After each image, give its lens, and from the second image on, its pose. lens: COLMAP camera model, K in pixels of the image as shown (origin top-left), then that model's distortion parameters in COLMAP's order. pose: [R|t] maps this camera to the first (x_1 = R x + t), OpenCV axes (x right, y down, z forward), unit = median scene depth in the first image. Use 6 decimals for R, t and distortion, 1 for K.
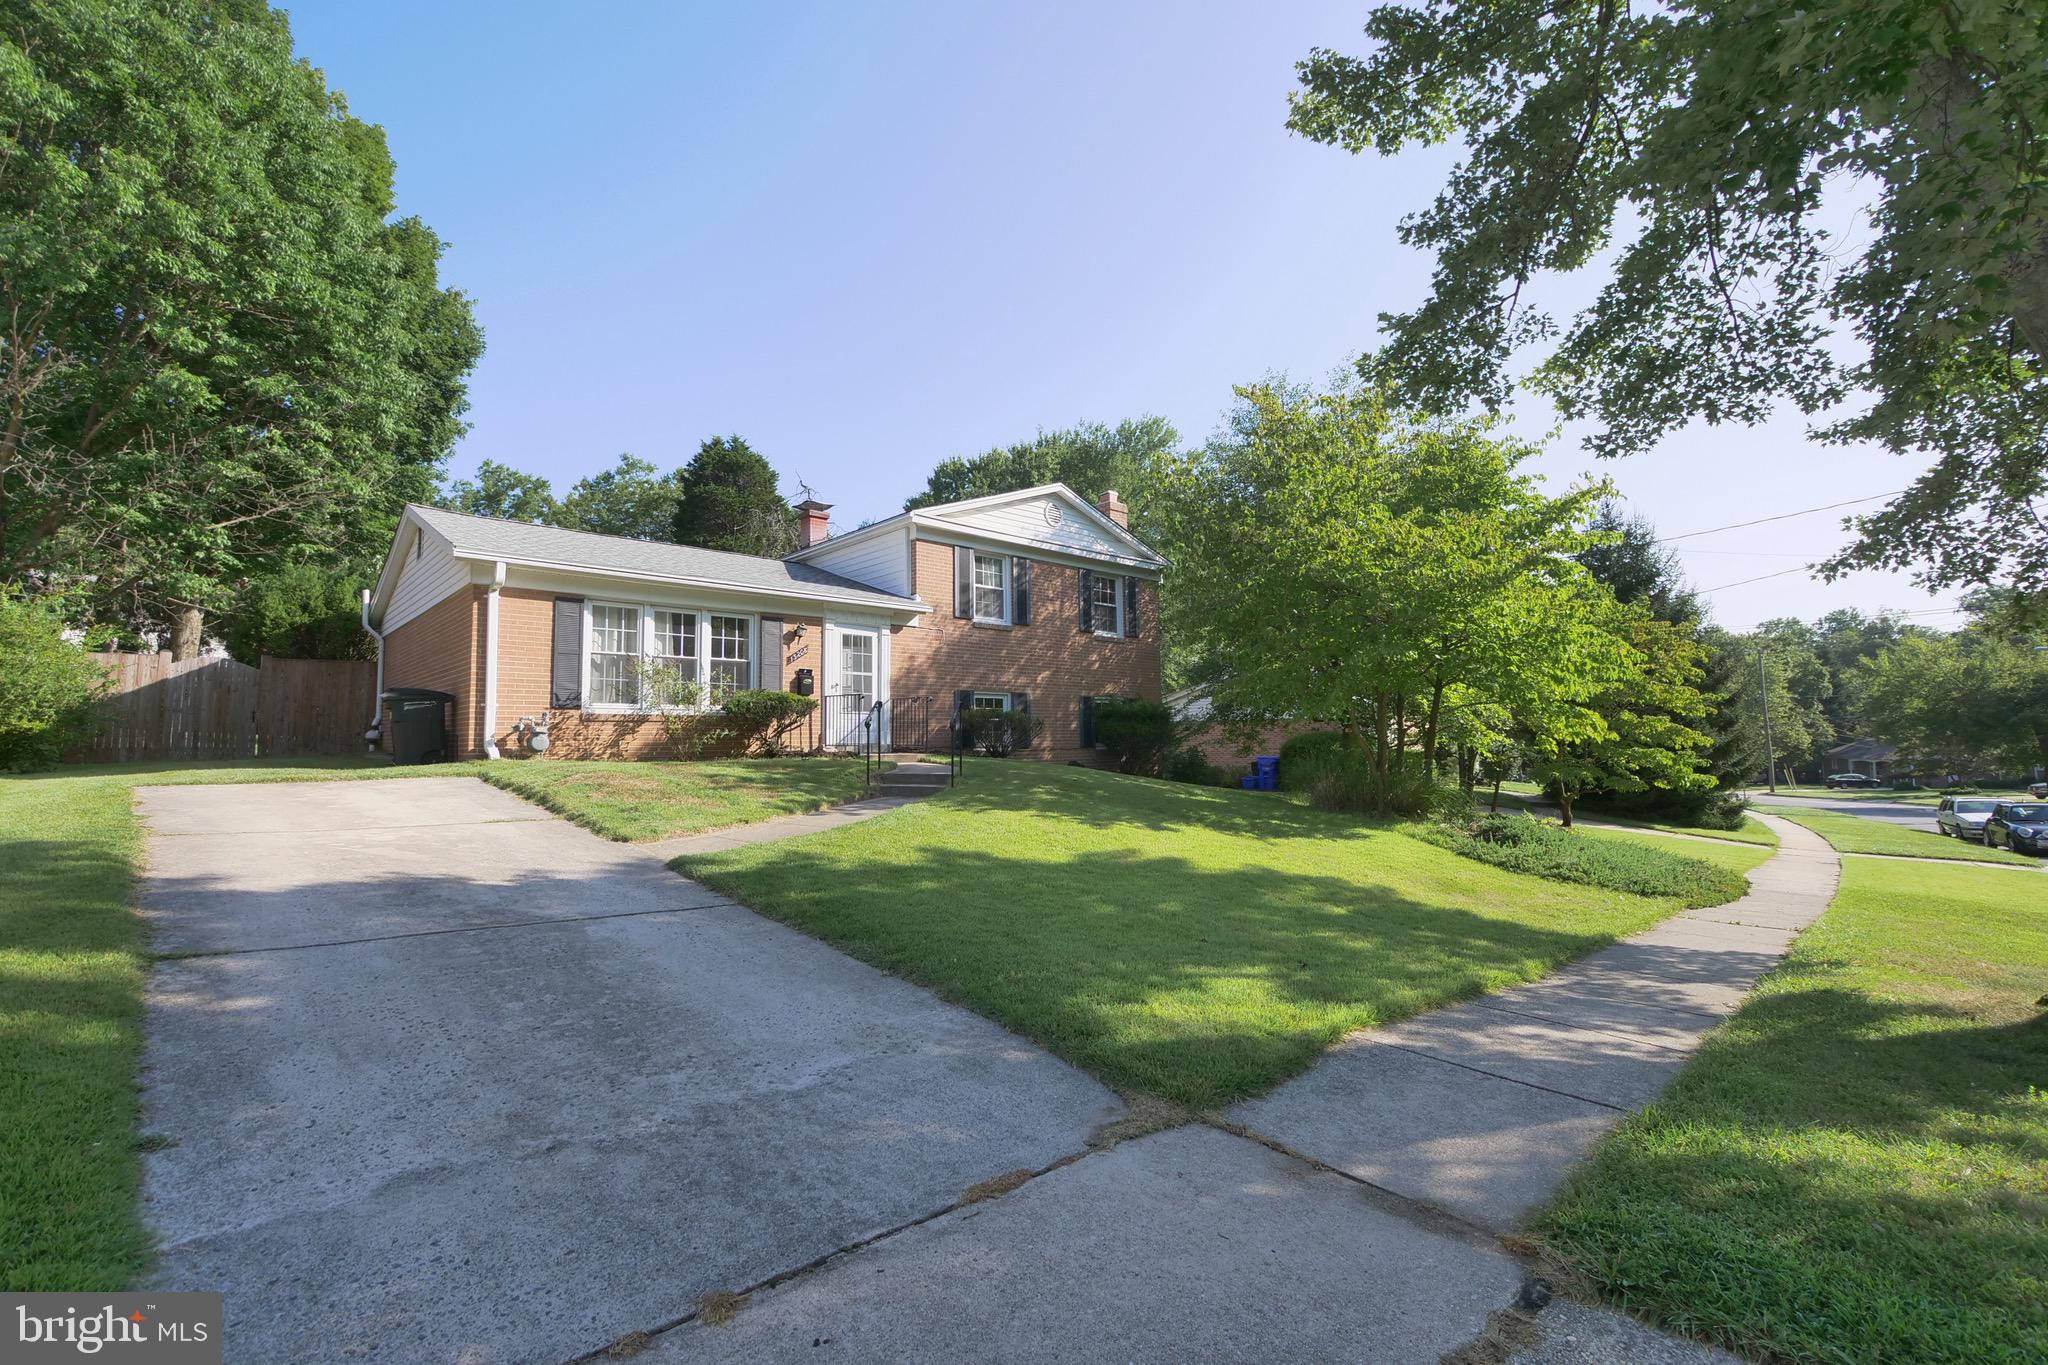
lens RADIAL K [[884.2, 0, 1015.3], [0, 884.2, 674.3], [0, 0, 1]] dist [-0.005617, -0.000063]
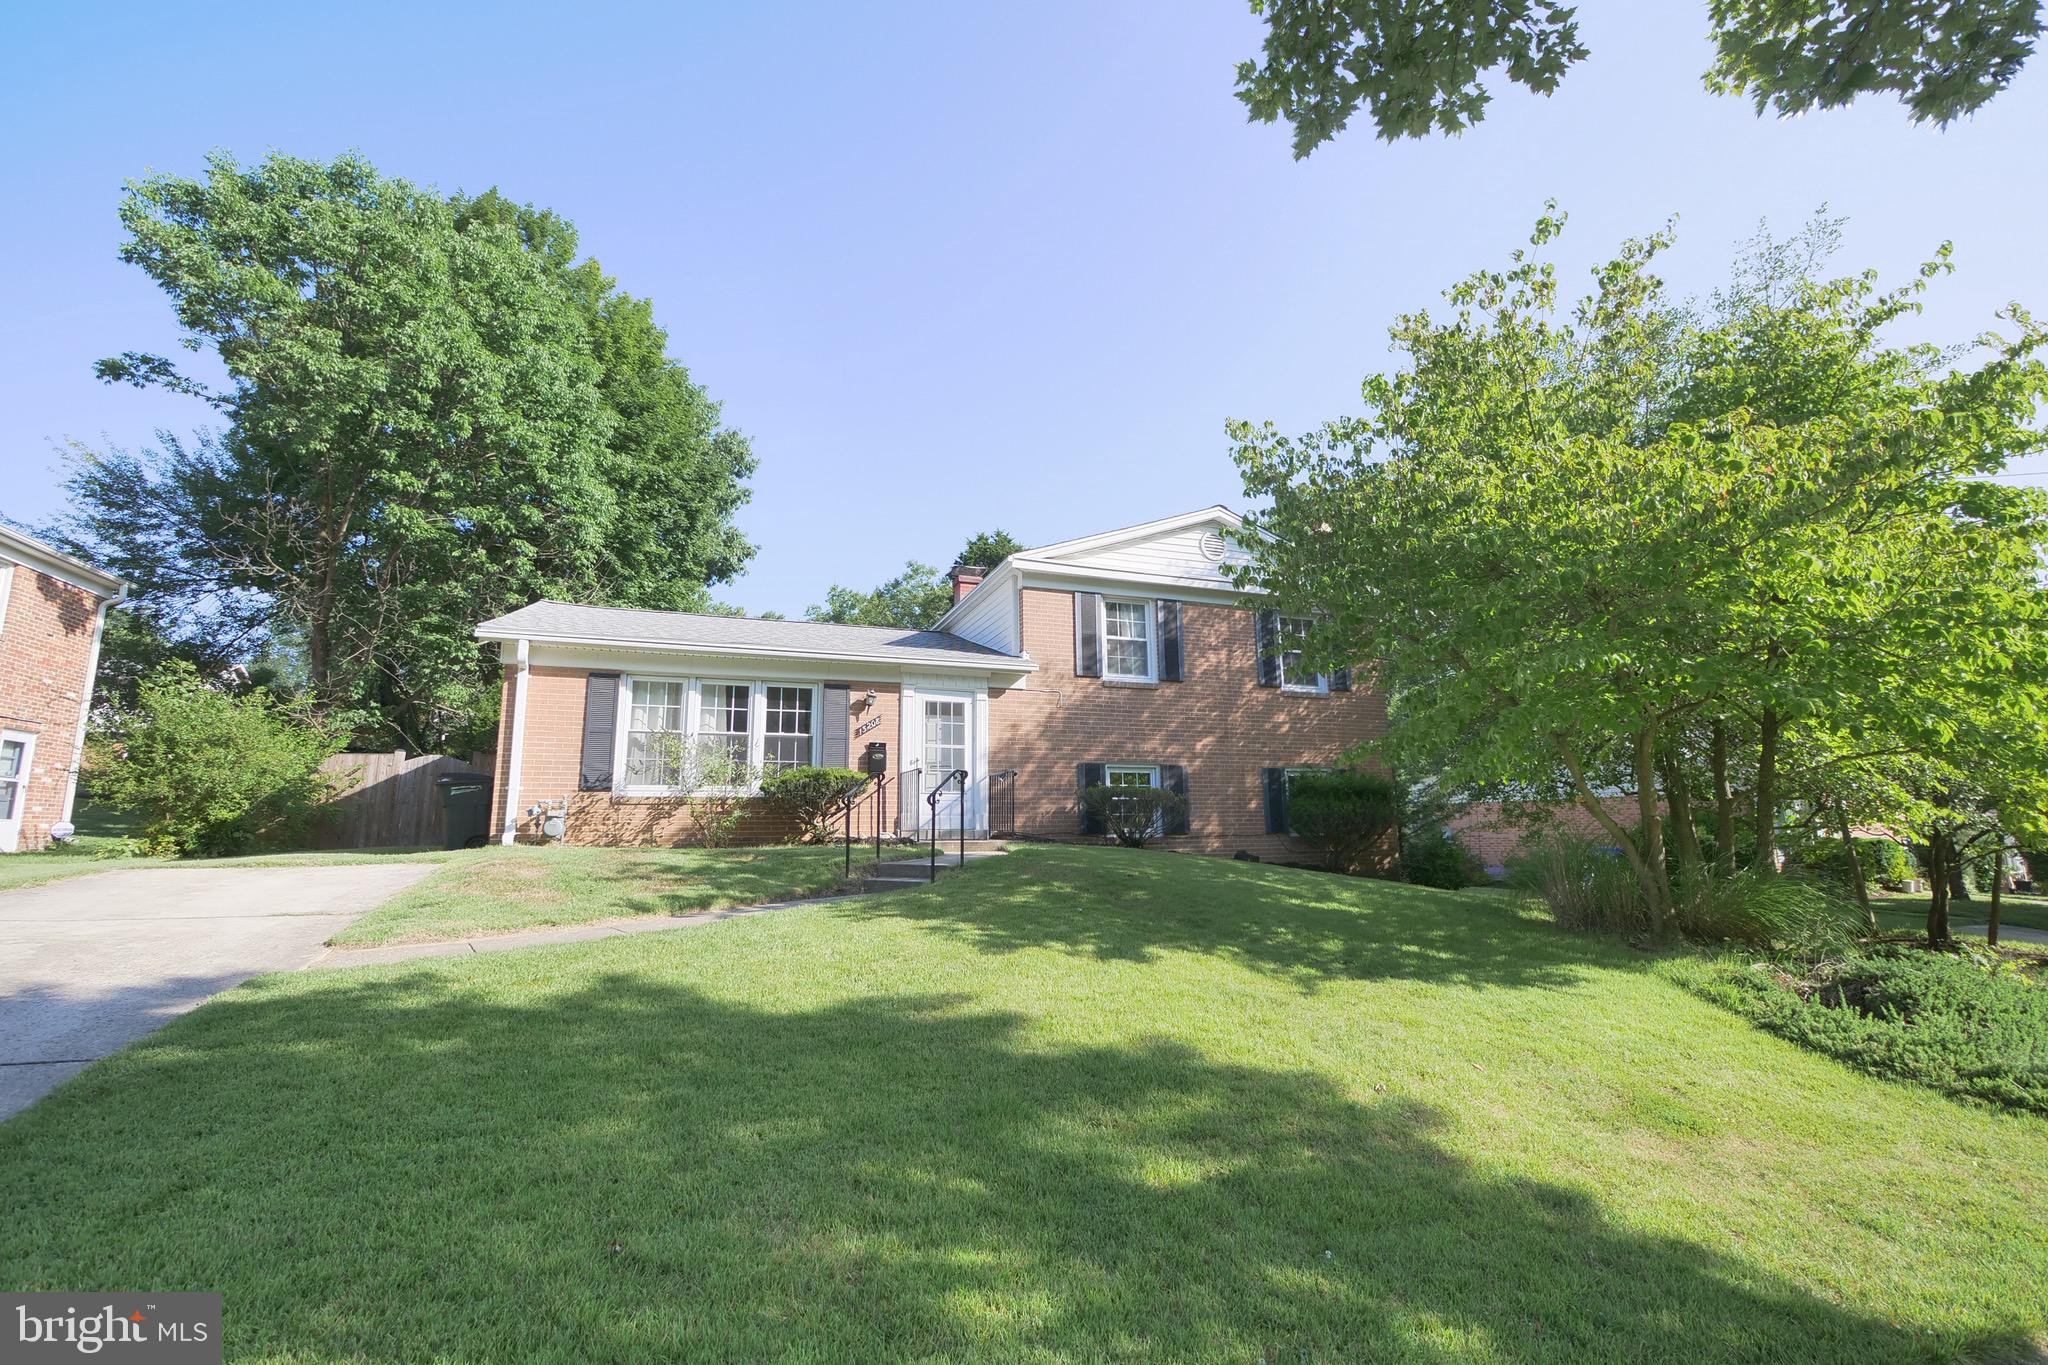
lens RADIAL K [[884.2, 0, 1015.3], [0, 884.2, 674.3], [0, 0, 1]] dist [-0.005617, -0.000063]
pose [[0.926289, -0.071272, -0.370012, 0.201365], [0.033094, 0.993542, -0.108529, 0.024653], [0.375358, 0.088285, 0.922666, 0.221526]]
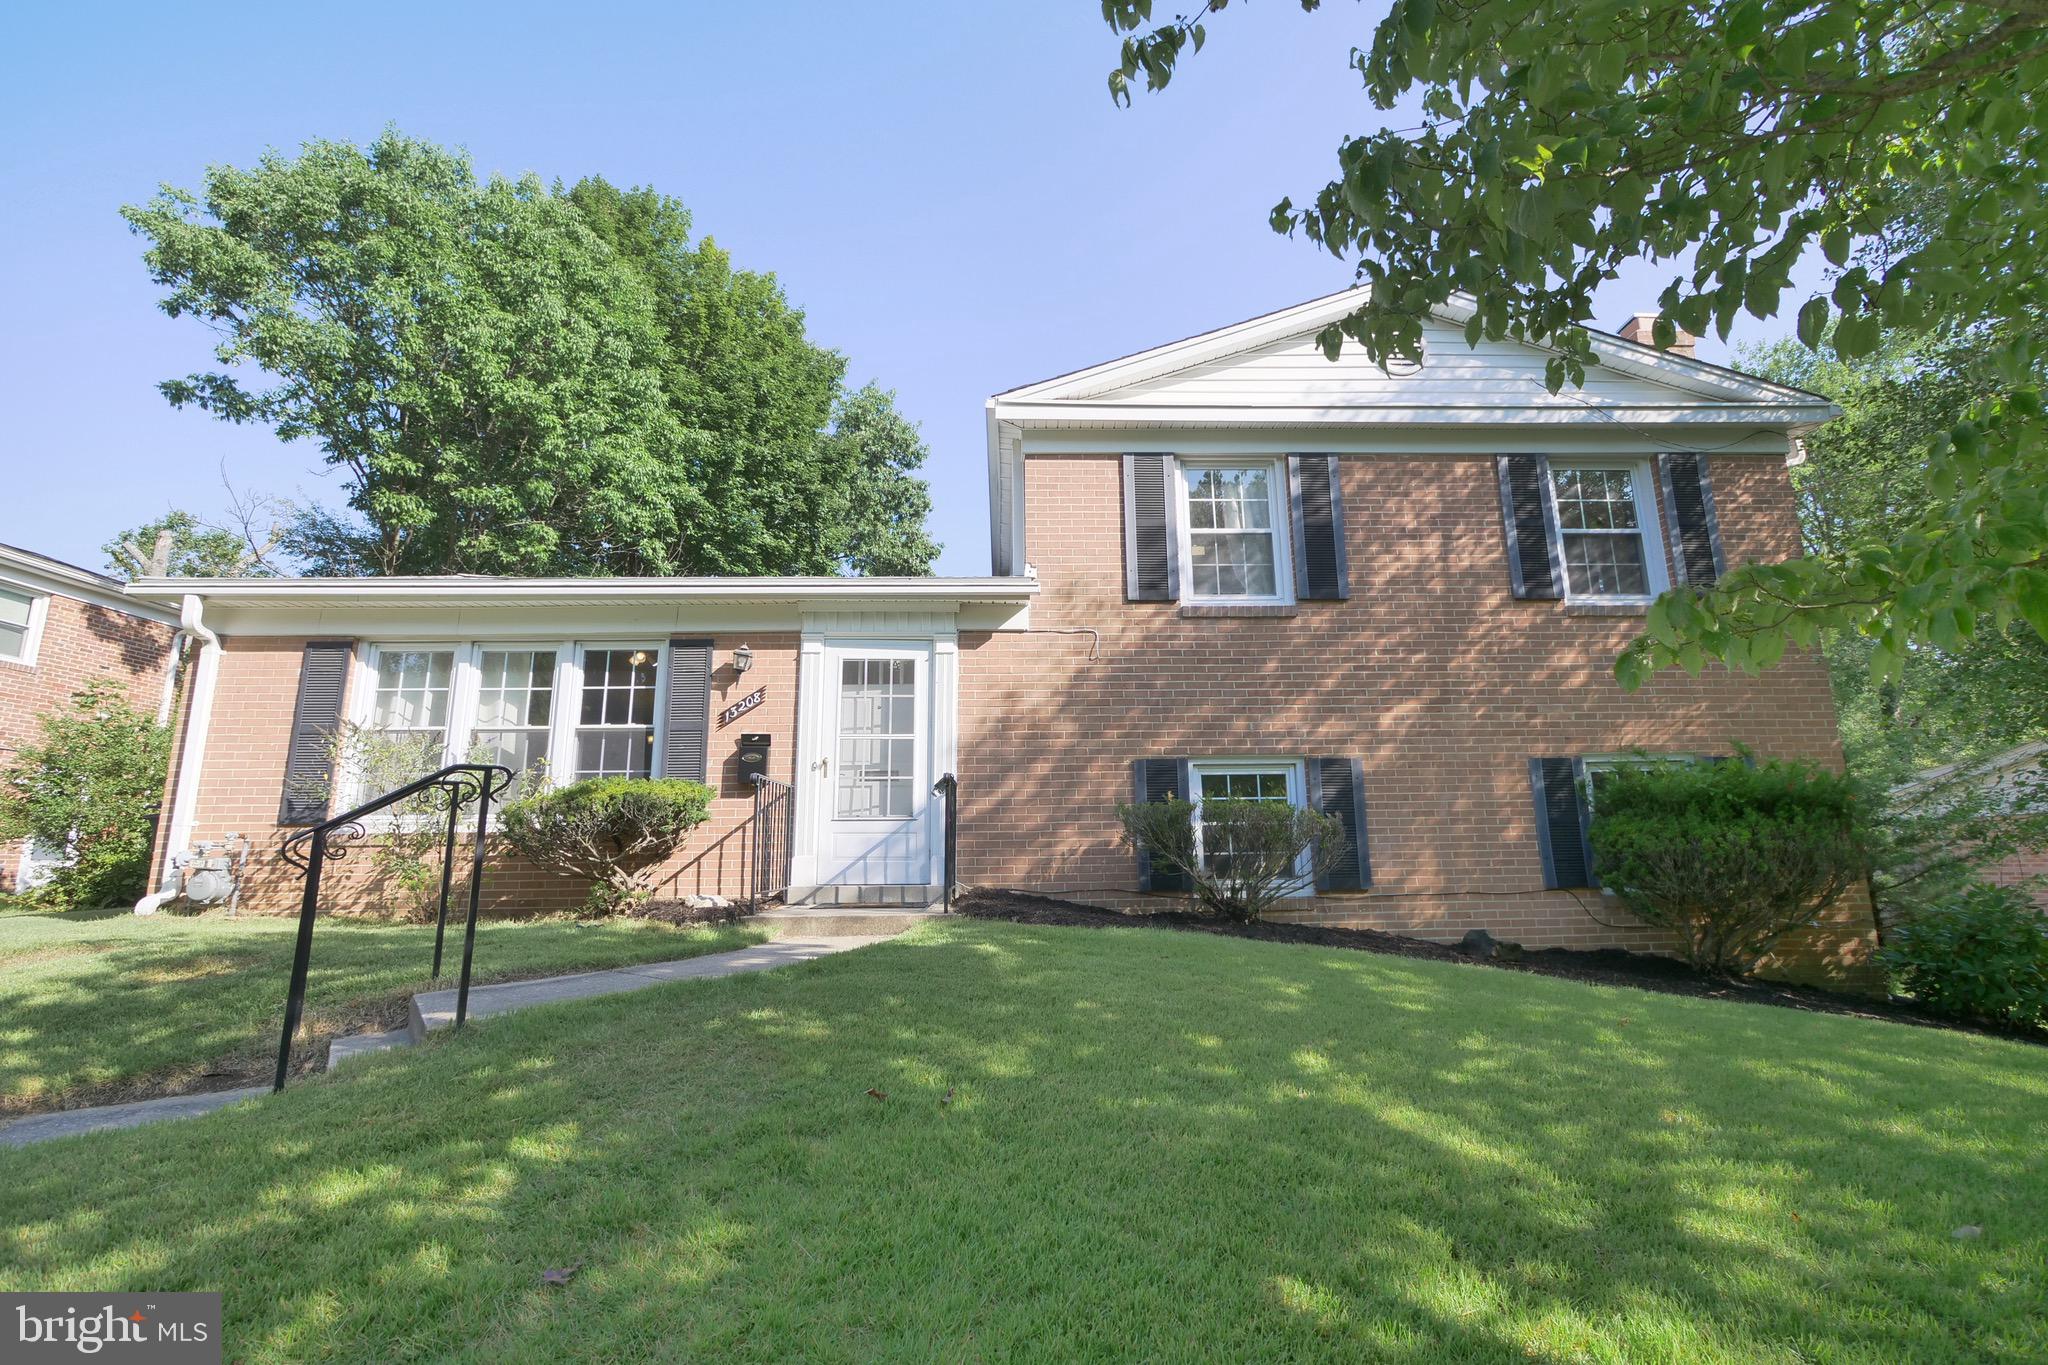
lens RADIAL K [[884.2, 0, 1015.3], [0, 884.2, 674.3], [0, 0, 1]] dist [-0.005617, -0.000063]
pose [[0.756185, -0.134785, -0.640326, 0.189955], [0.056040, 0.988300, -0.141852, 0.037627], [0.651954, 0.071383, 0.754891, 0.660410]]
